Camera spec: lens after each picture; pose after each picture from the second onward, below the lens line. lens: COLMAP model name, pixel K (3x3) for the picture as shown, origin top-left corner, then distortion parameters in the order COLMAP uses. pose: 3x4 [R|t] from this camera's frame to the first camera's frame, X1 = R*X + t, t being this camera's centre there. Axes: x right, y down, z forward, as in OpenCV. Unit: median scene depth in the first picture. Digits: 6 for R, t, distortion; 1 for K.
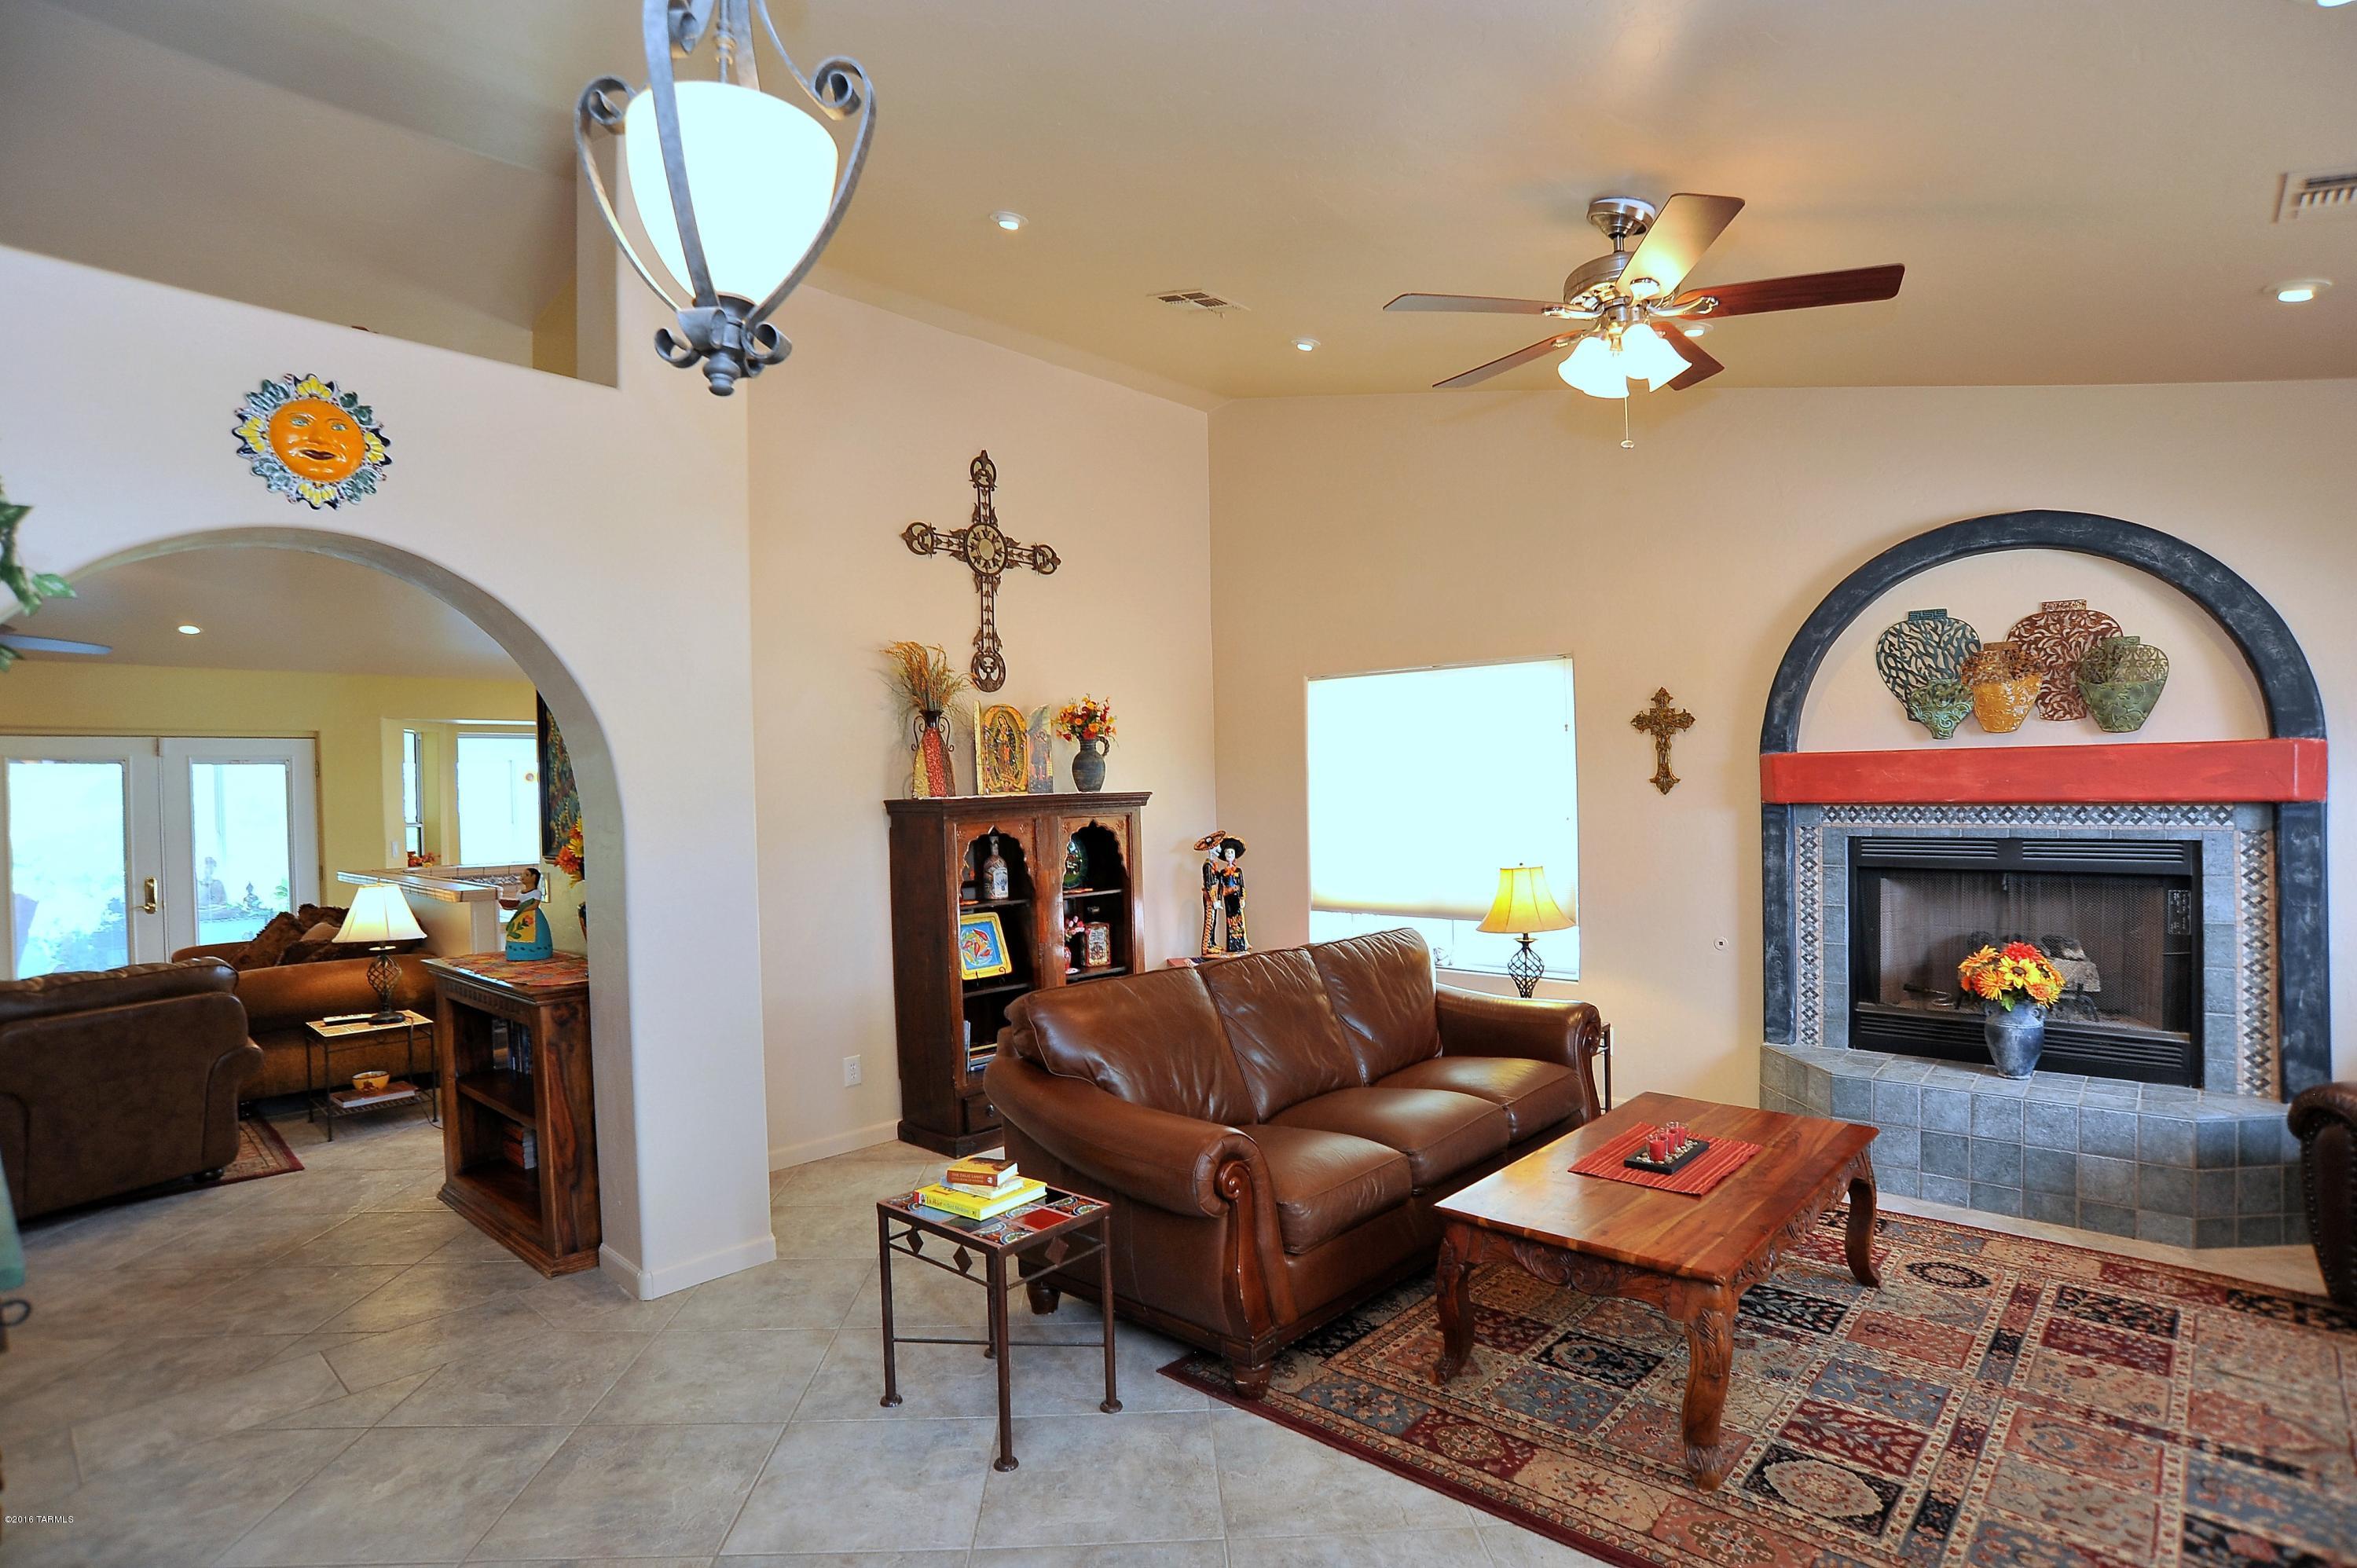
lens RADIAL K [[1225.4, 0, 1197.2], [0, 1225.4, 795.9], [0, 0, 1]] dist [-0.033110, 0.013350]
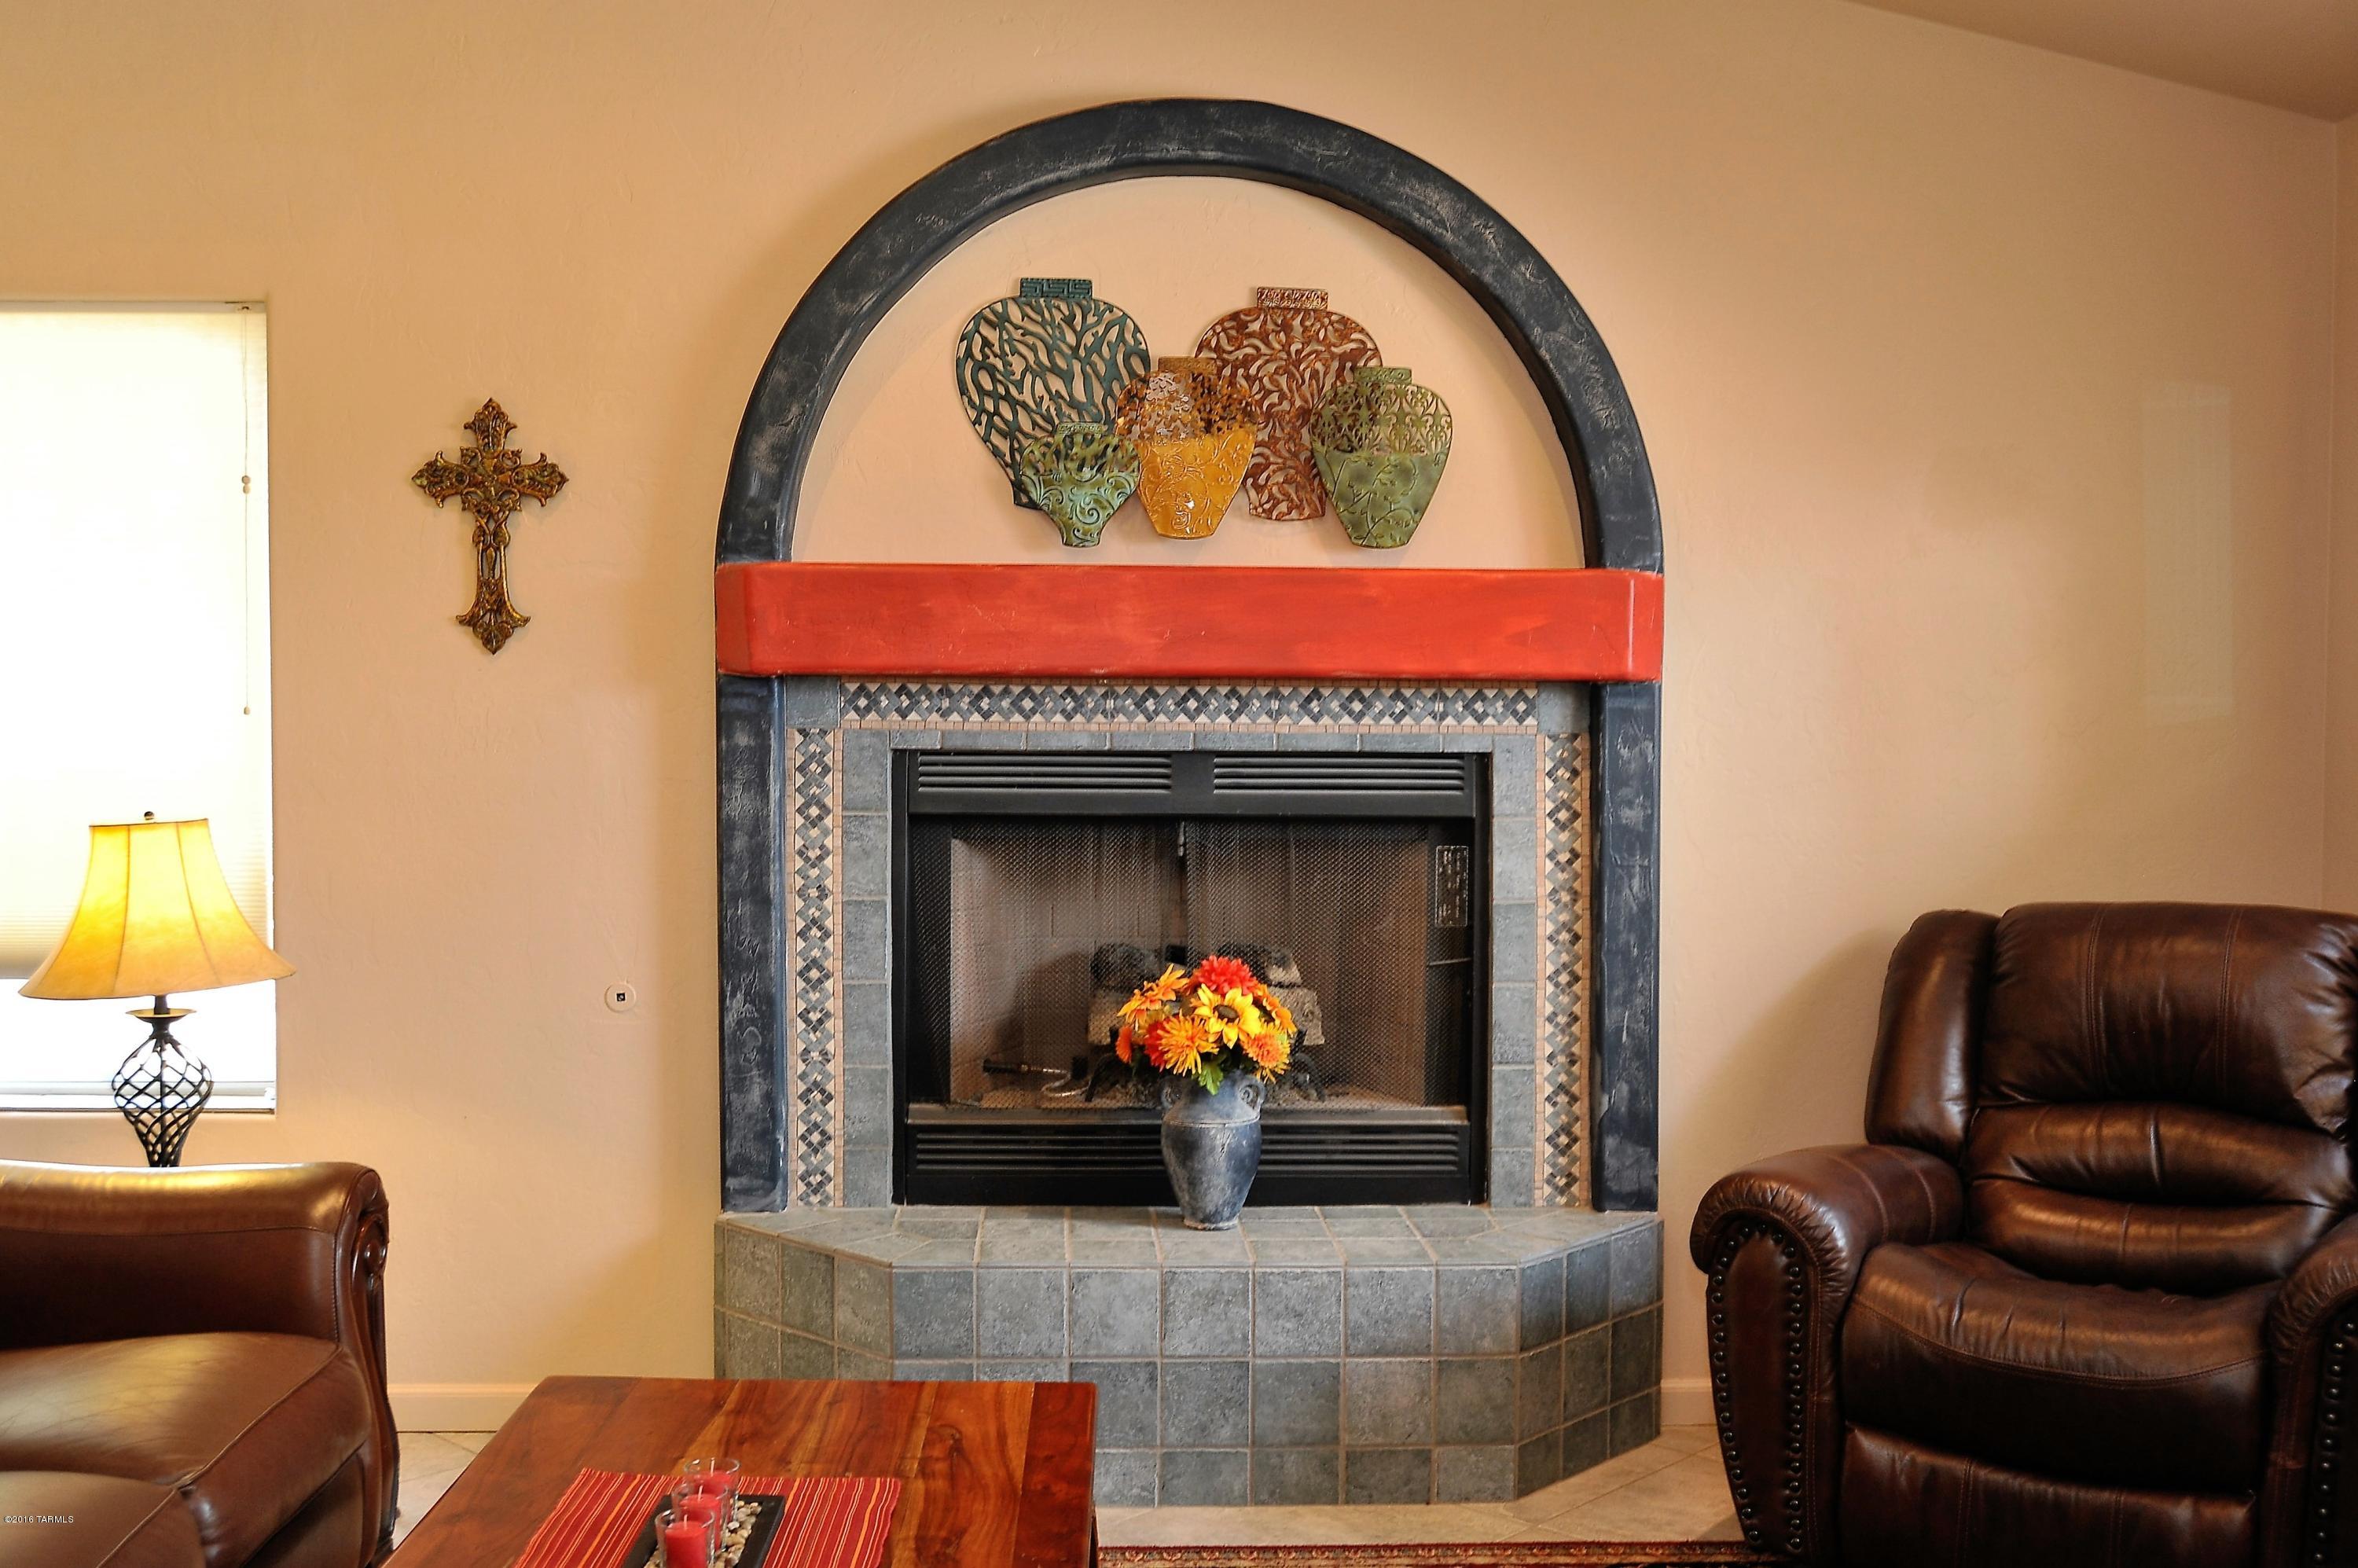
lens RADIAL K [[2245.8, 0, 1183.9], [0, 2245.8, 796.7], [0, 0, 1]] dist [-0.063897, 0.000000]
pose [[0.716939, 0.006624, 0.697105, 0.020231], [-0.014122, 0.999888, 0.005022, 0.049932], [-0.696993, -0.013445, 0.716952, 0.338441]]
